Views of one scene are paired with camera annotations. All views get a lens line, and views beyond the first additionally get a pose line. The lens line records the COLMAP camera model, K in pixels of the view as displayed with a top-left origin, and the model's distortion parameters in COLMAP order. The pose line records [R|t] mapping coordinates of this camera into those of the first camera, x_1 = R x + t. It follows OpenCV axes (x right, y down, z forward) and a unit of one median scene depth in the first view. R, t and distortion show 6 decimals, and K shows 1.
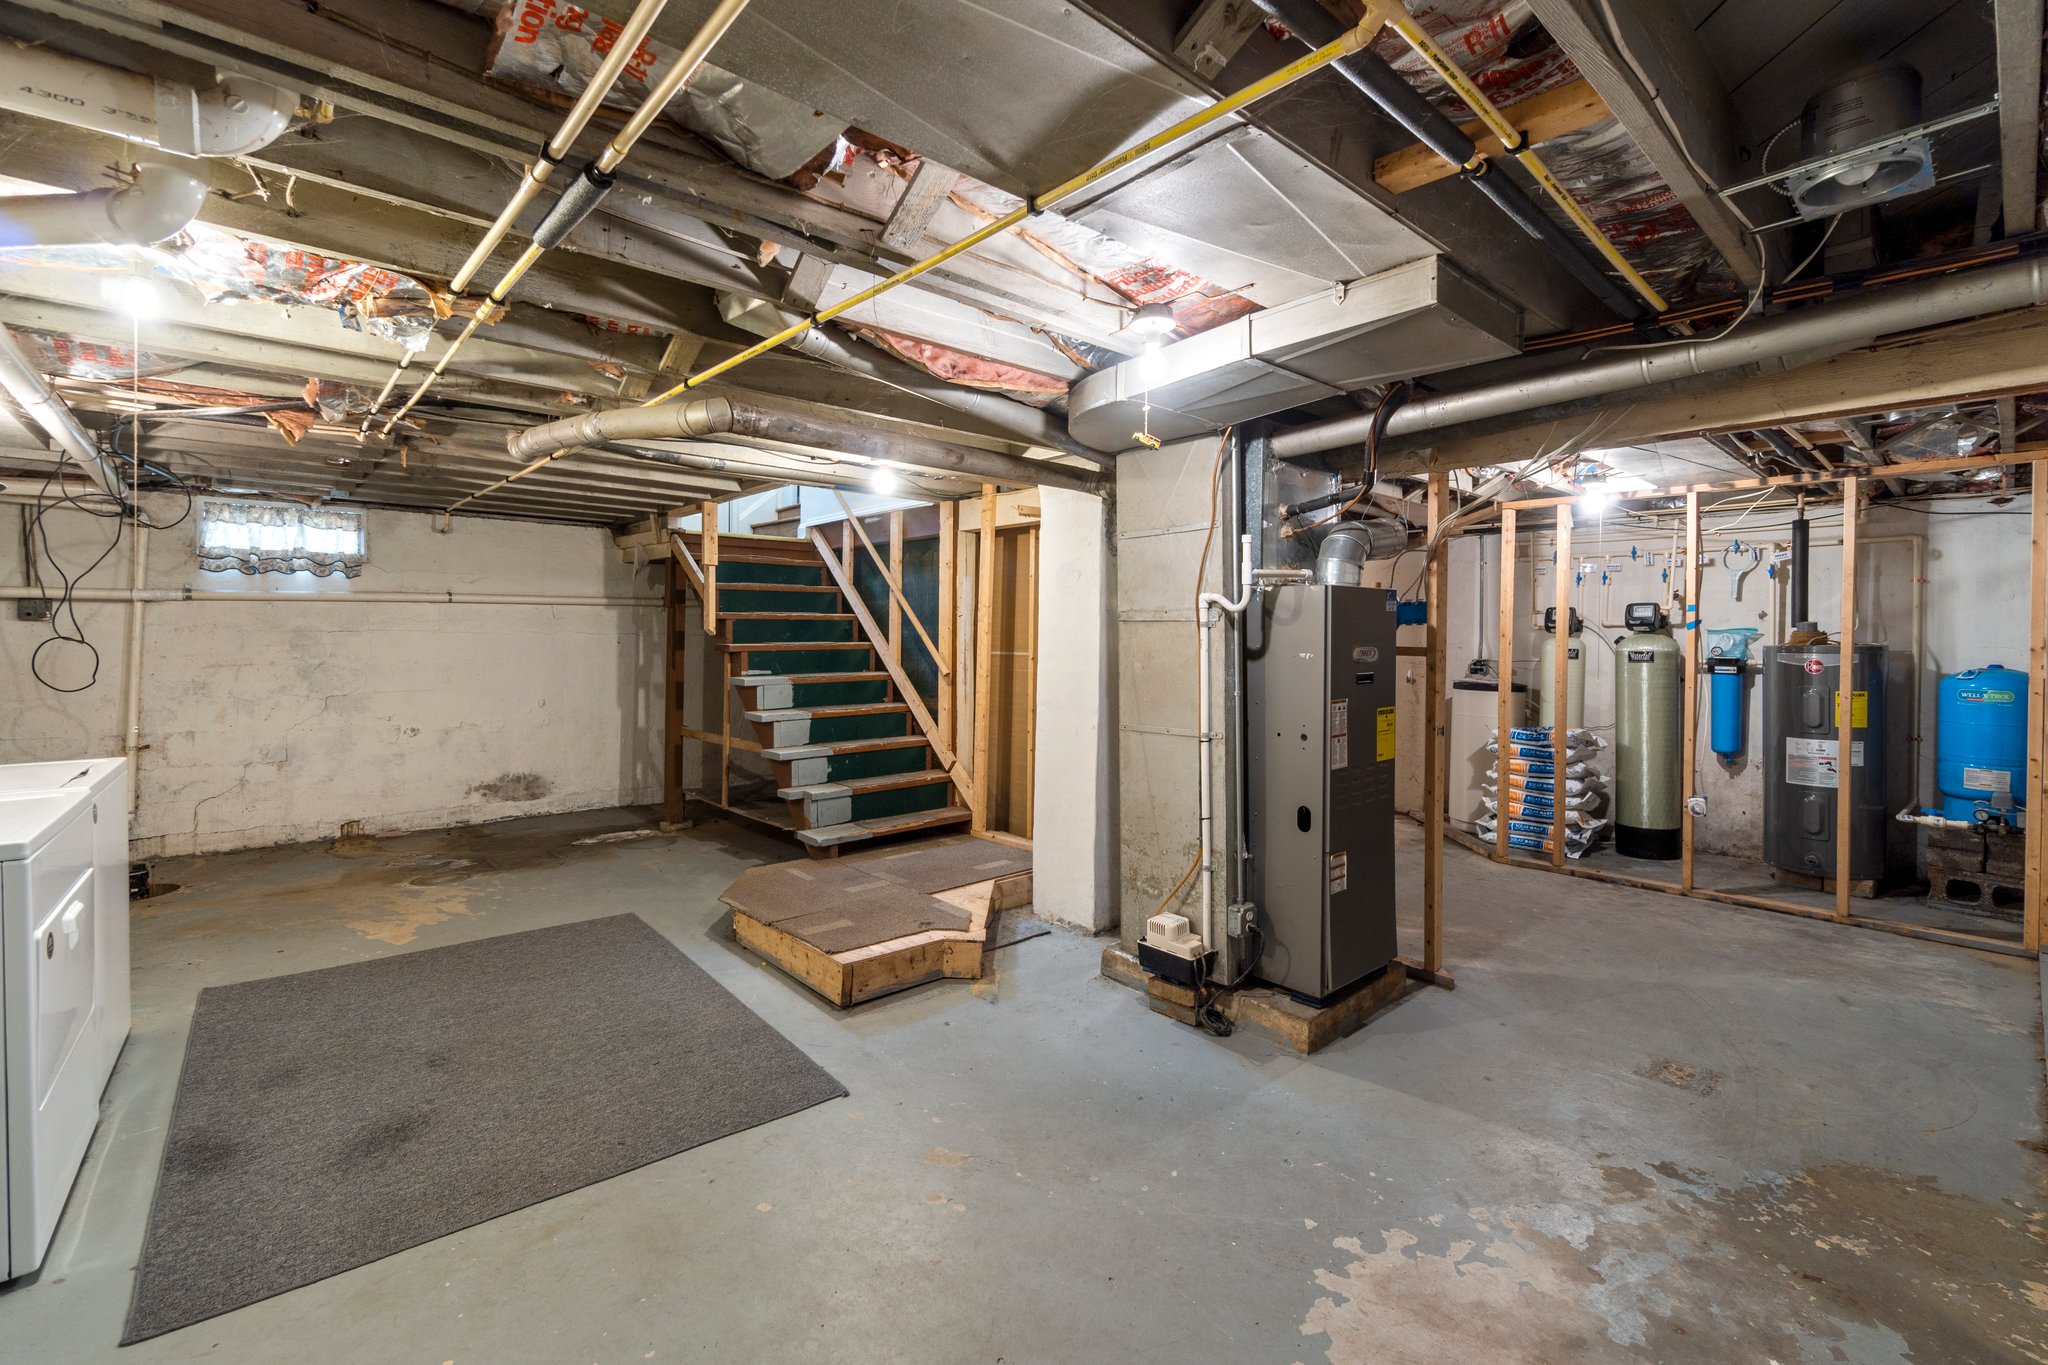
lens RADIAL K [[889.4, 0, 1023.8], [0, 889.4, 665.6], [0, 0, 1]] dist [-0.000413, 0.000082]
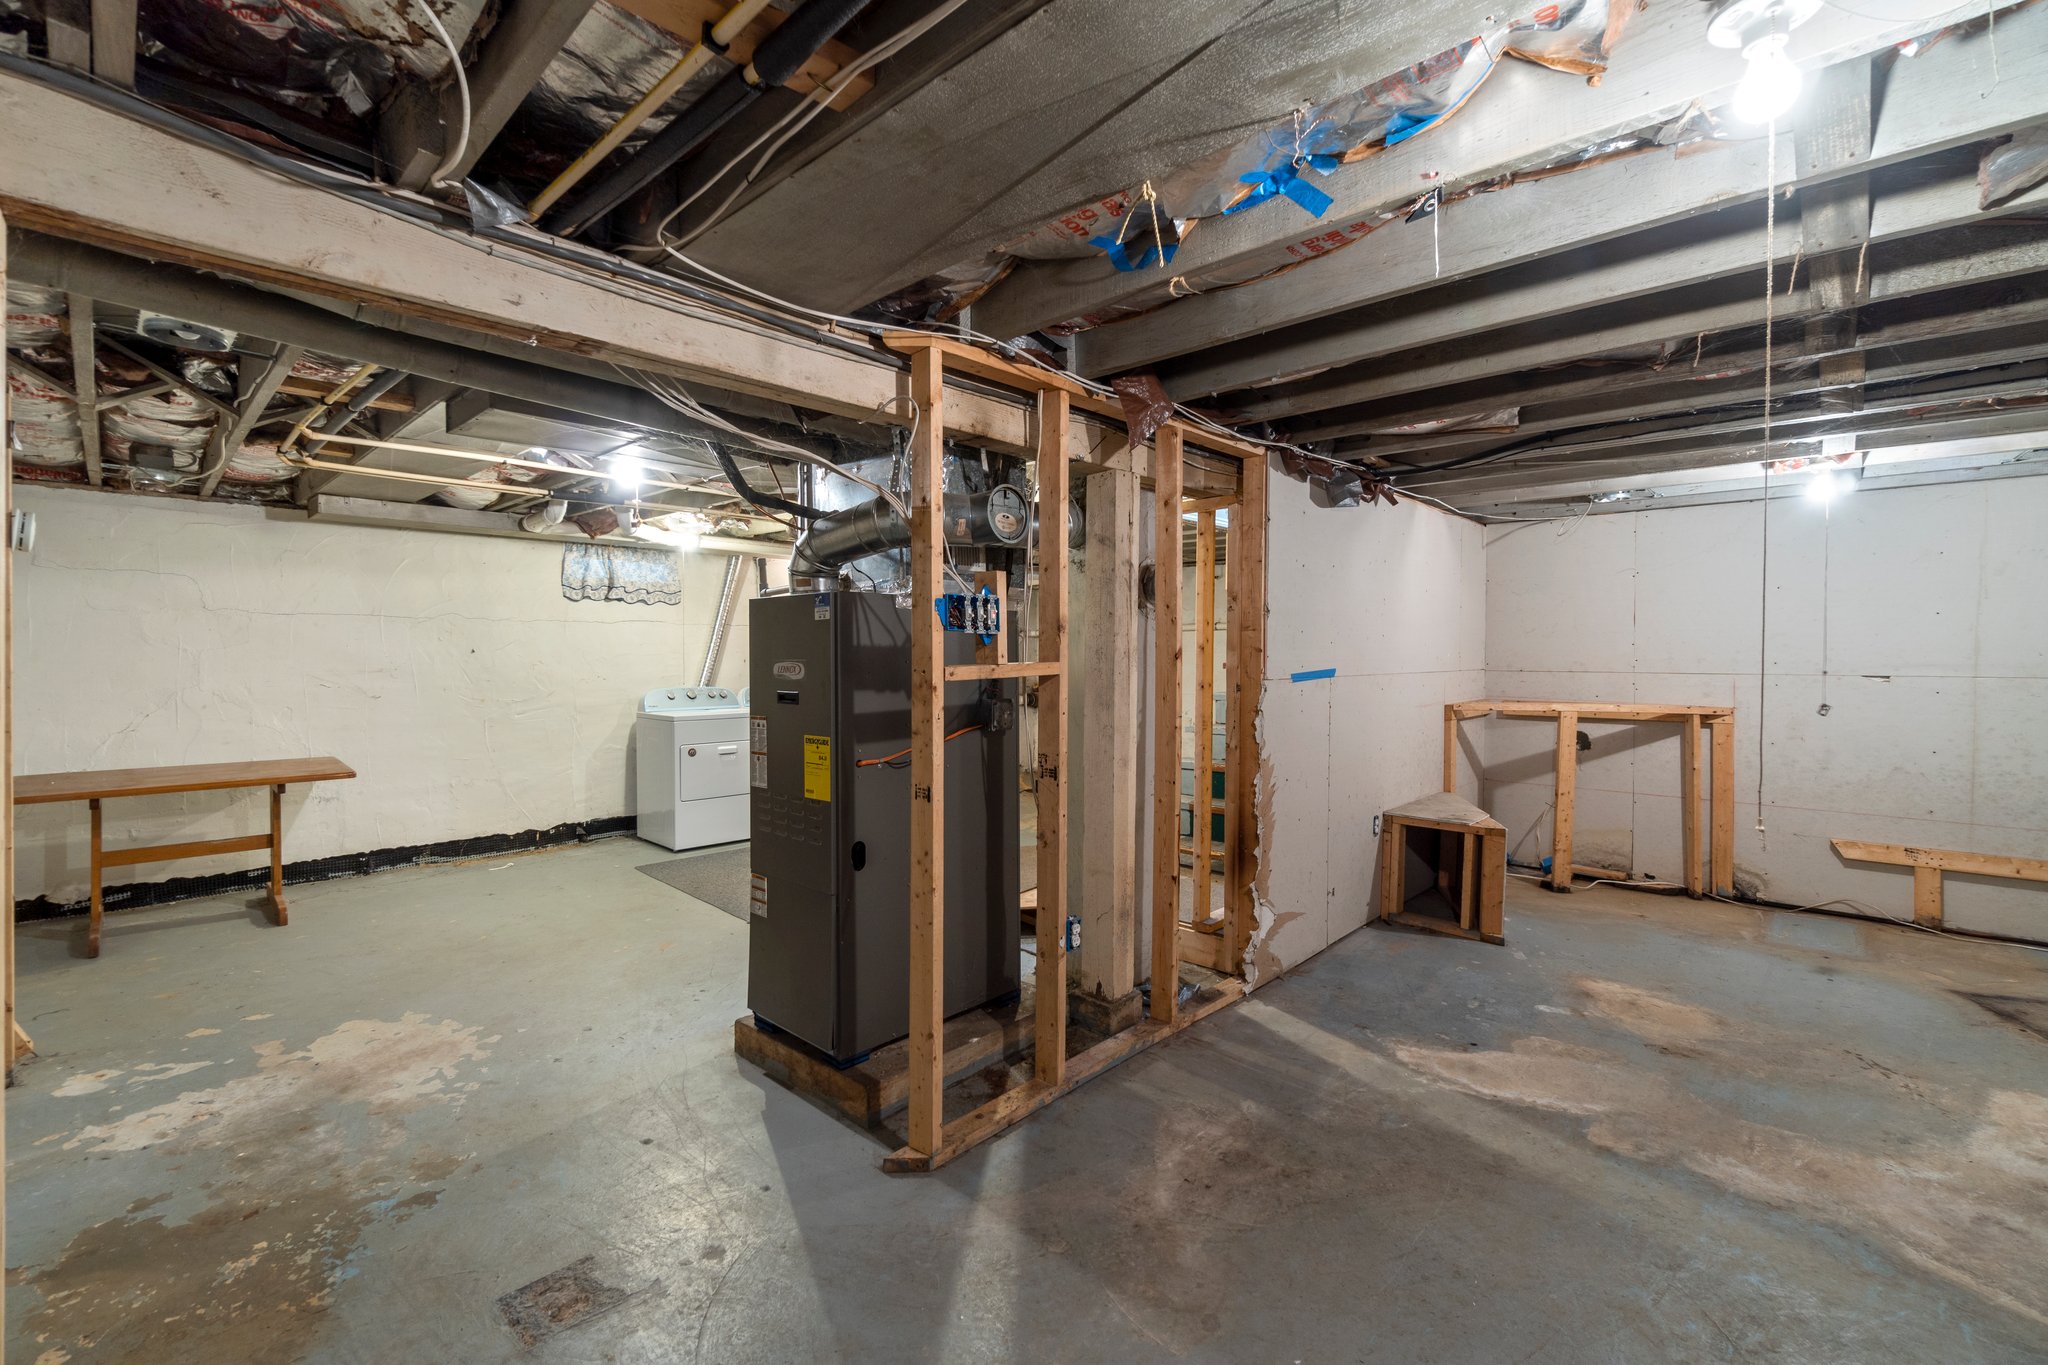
lens RADIAL K [[889.4, 0, 1023.8], [0, 889.4, 665.6], [0, 0, 1]] dist [-0.000413, 0.000082]
pose [[0.077945, 0.011914, -0.996887, 1.962387], [-0.030002, 0.999504, 0.009599, -0.051314], [0.996506, 0.029160, 0.078263, 1.761163]]
